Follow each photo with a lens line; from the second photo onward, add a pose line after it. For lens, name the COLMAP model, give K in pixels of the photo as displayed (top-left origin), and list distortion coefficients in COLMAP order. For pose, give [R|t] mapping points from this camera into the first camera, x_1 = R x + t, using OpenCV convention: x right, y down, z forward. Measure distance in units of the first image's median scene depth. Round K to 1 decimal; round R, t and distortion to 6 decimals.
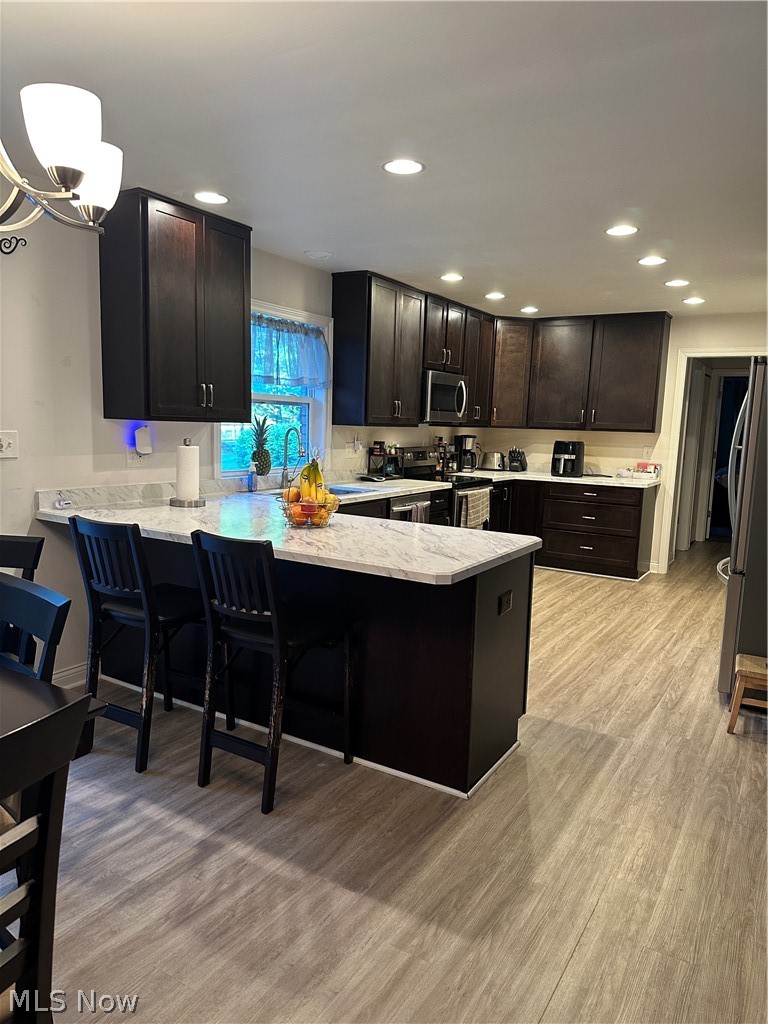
lens RADIAL K [[708.1, 0, 384.0], [0, 708.1, 512.0], [0, 0, 1]] dist [0.140254, -0.274783]
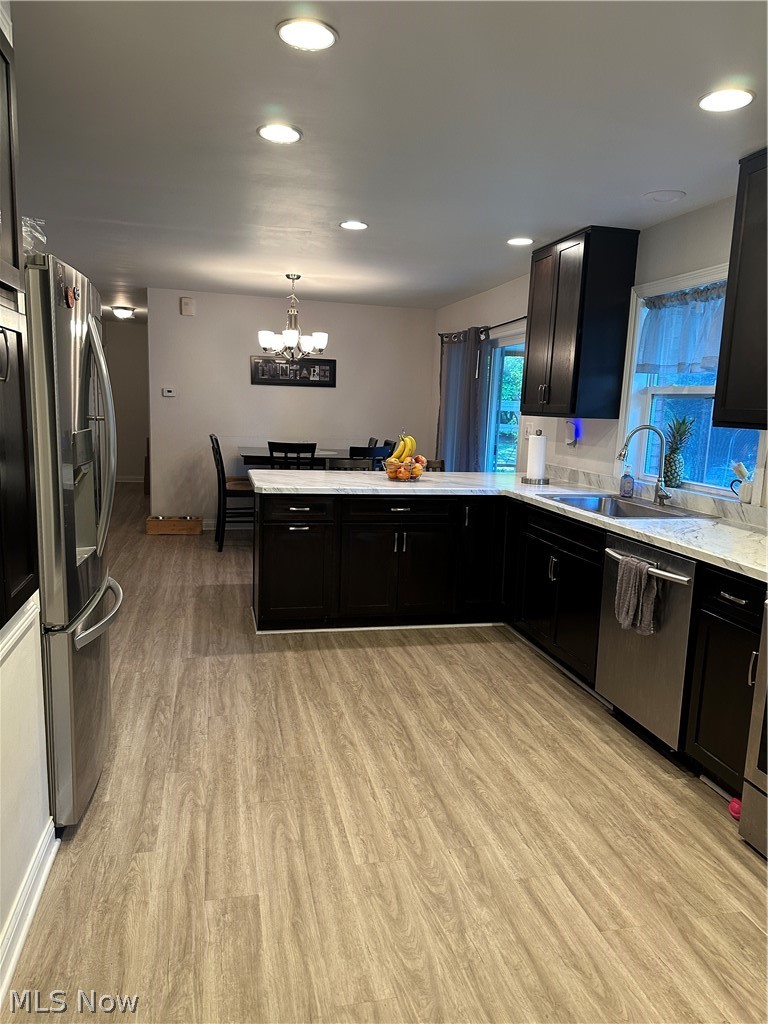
lens RADIAL K [[708.1, 0, 384.0], [0, 708.1, 512.0], [0, 0, 1]] dist [0.140254, -0.274783]
pose [[-0.707272, 0.041919, -0.705698, 0.733612], [-0.160551, 0.962632, 0.218090, -0.175688], [0.688469, 0.267550, -0.674112, 1.542404]]
